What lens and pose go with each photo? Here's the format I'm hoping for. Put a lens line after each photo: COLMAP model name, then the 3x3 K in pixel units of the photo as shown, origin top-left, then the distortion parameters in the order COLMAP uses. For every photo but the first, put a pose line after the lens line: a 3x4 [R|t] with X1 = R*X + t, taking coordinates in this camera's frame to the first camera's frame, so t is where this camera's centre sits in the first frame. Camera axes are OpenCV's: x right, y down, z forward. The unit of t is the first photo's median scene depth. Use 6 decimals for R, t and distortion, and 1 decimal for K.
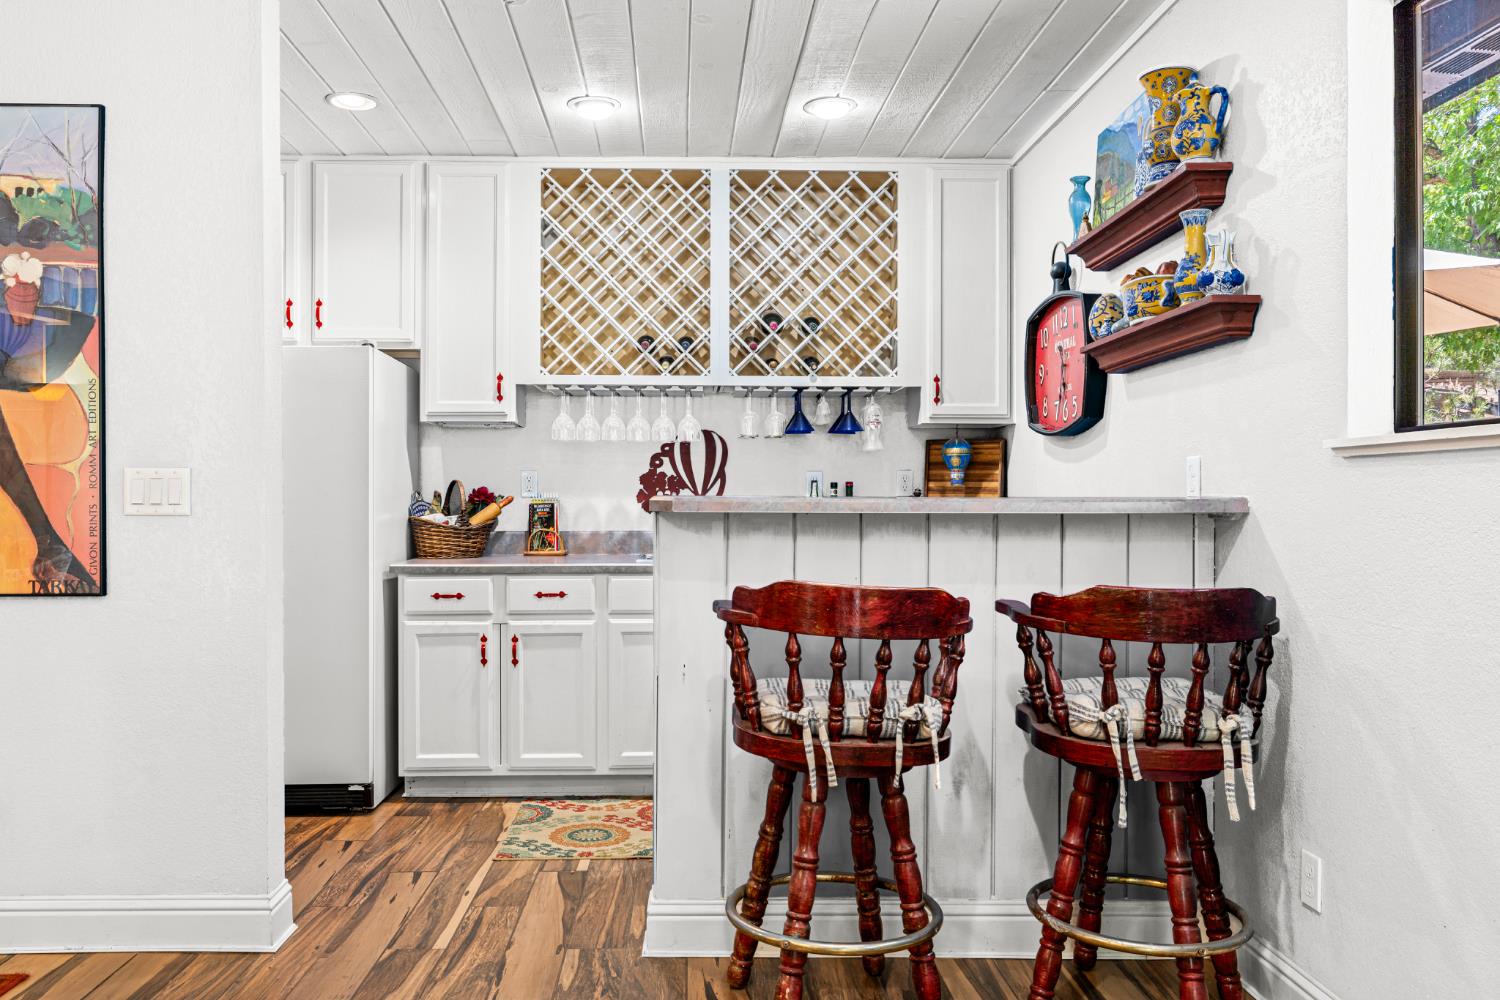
lens RADIAL K [[1132.3, 0, 717.6], [0, 1132.3, 498.7], [0, 0, 1]] dist [-0.007014, -0.001296]
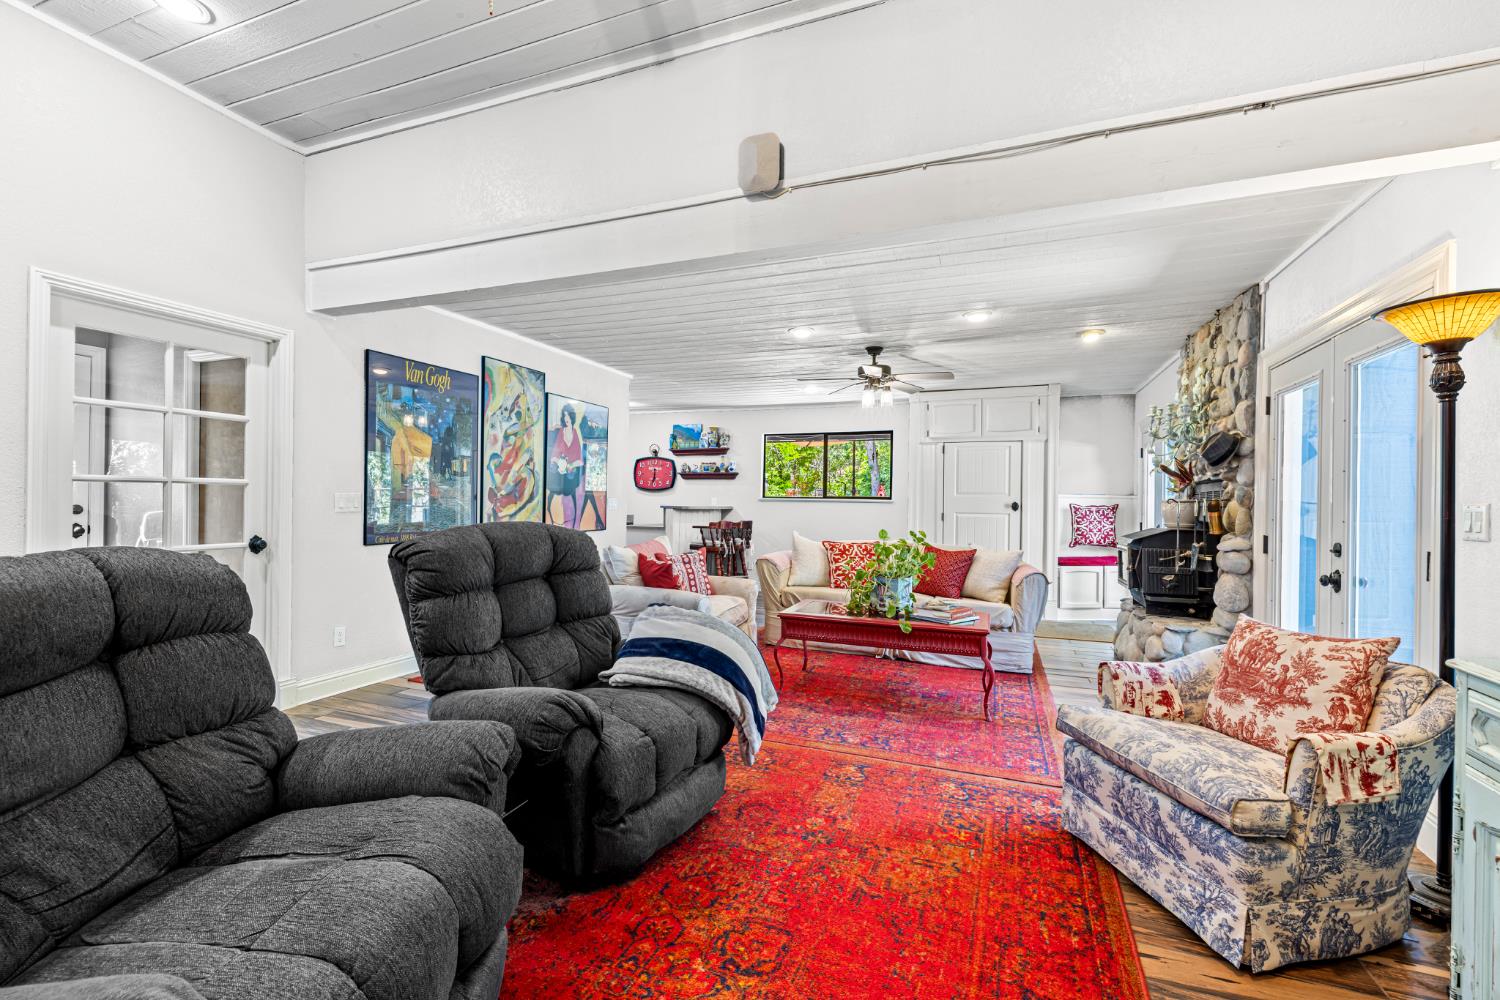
lens RADIAL K [[633.5, 0, 745.6], [0, 633.5, 504.1], [0, 0, 1]] dist [0.001883, 0.000614]
pose [[0.393040, 0.005673, 0.919504, -1.486420], [-0.016345, 0.999866, 0.000818, -0.009382], [-0.919376, -0.015351, 0.393080, -0.211117]]
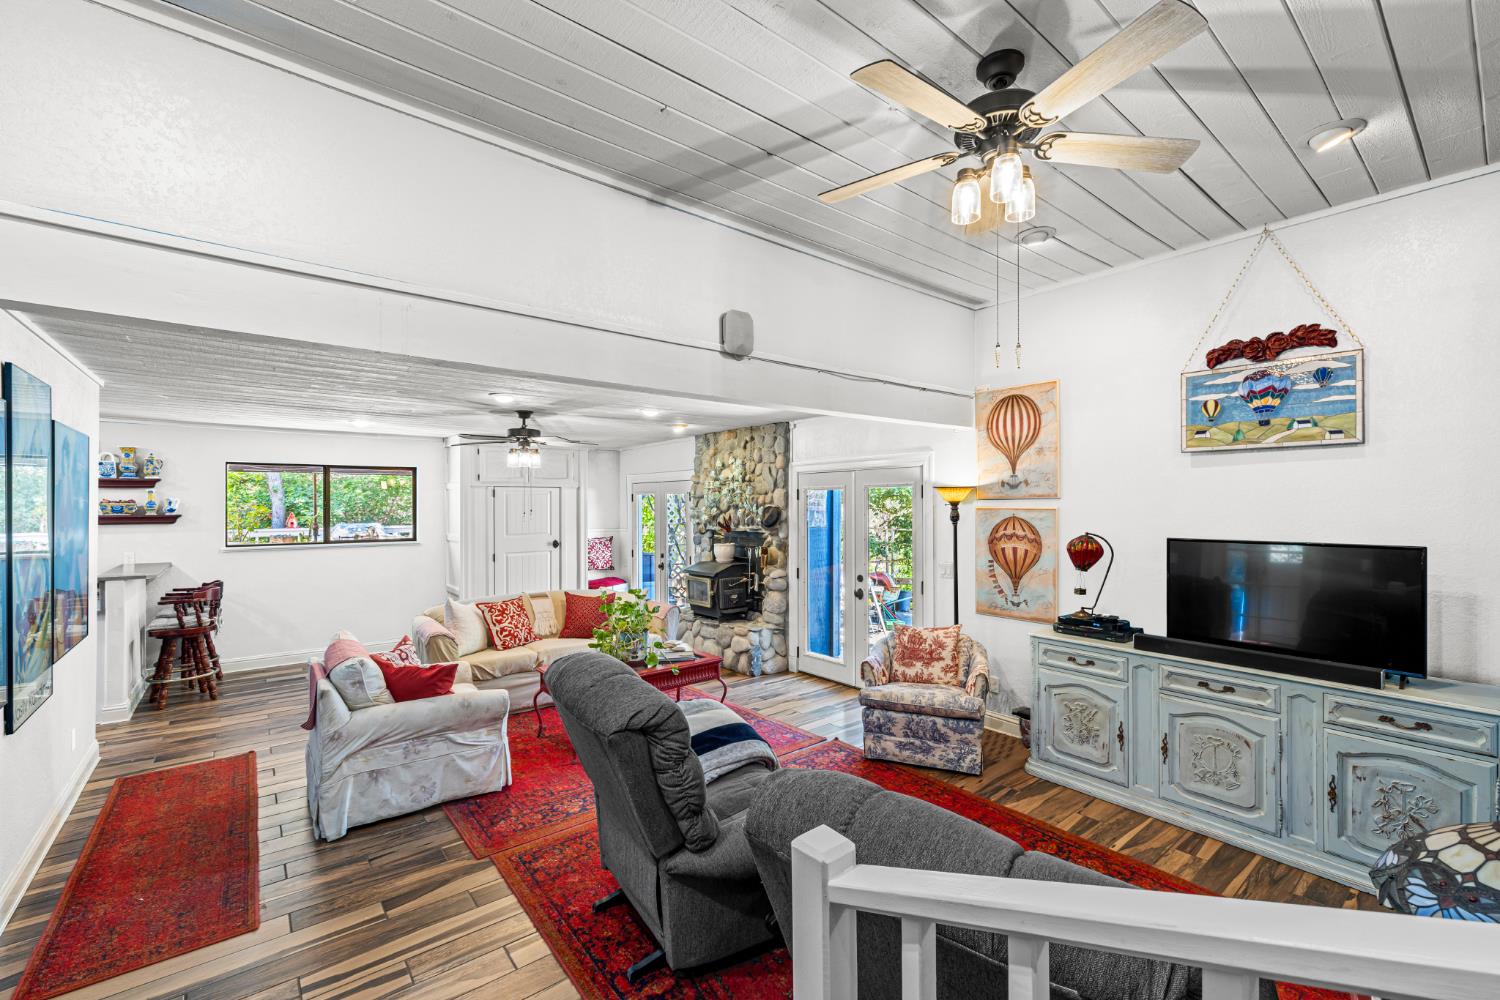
lens RADIAL K [[633.5, 0, 744.2], [0, 633.5, 511.3], [0, 0, 1]] dist [0.001883, 0.000614]
pose [[-0.603942, -0.005817, 0.797007, -1.537962], [0.003887, 0.999940, 0.010244, -0.118046], [-0.797019, 0.009285, -0.603883, 0.425551]]
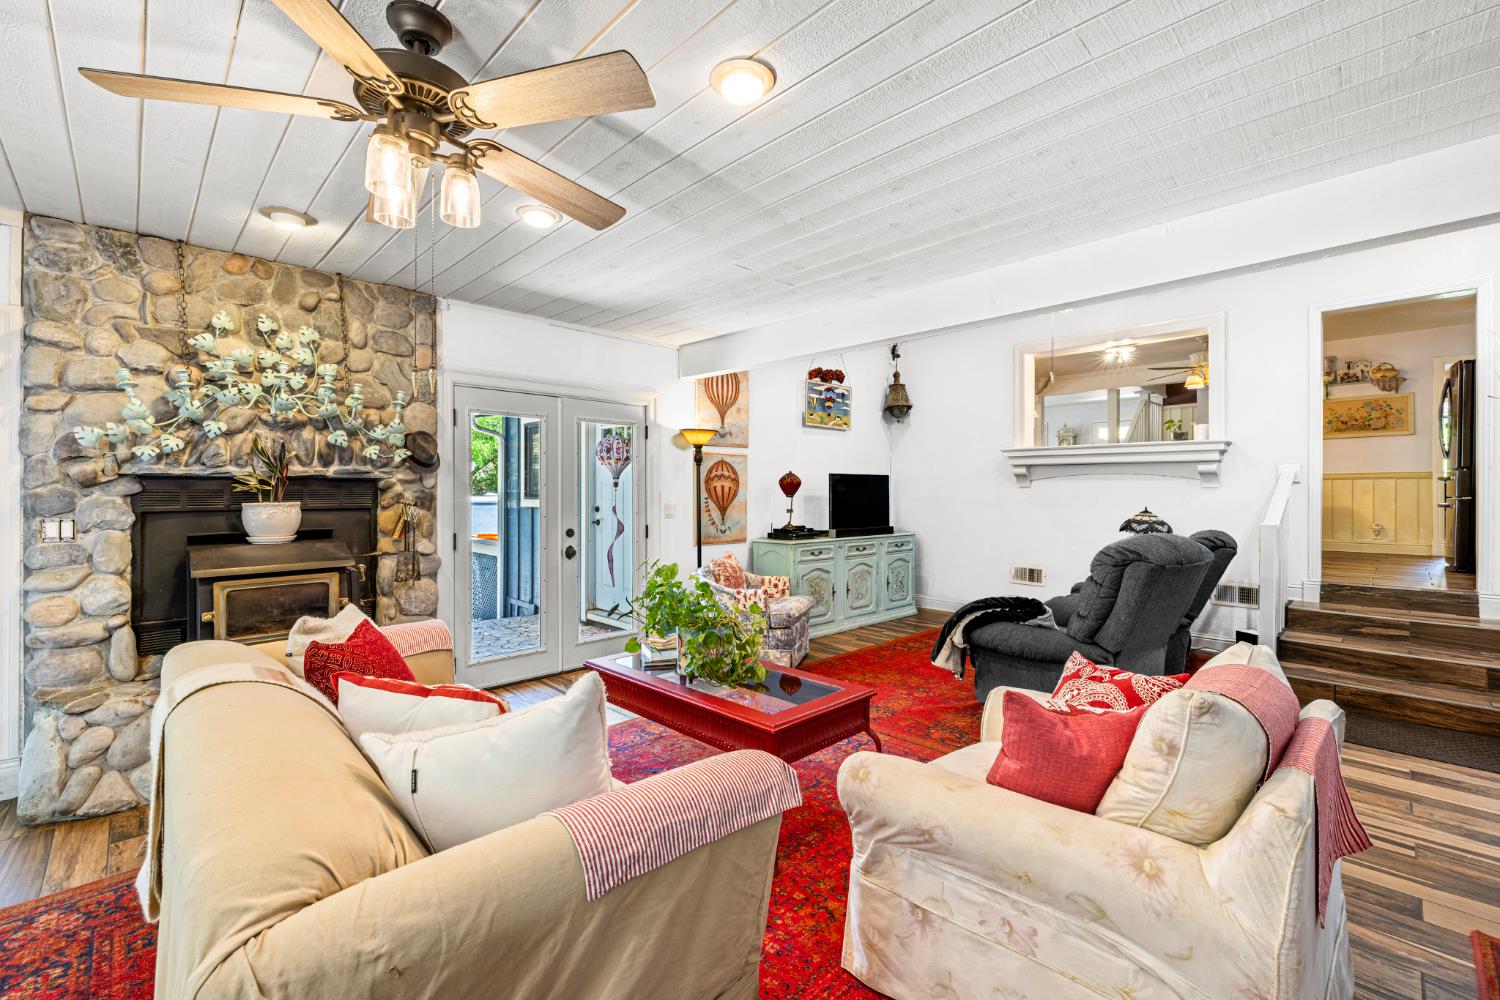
lens RADIAL K [[633.5, 0, 749.1], [0, 633.5, 490.6], [0, 0, 1]] dist [0.001883, 0.000614]
pose [[-0.735058, -0.000784, -0.678004, -0.225332], [0.001867, 0.999993, -0.003180, -0.036498], [0.678002, -0.003604, -0.735051, 0.420741]]
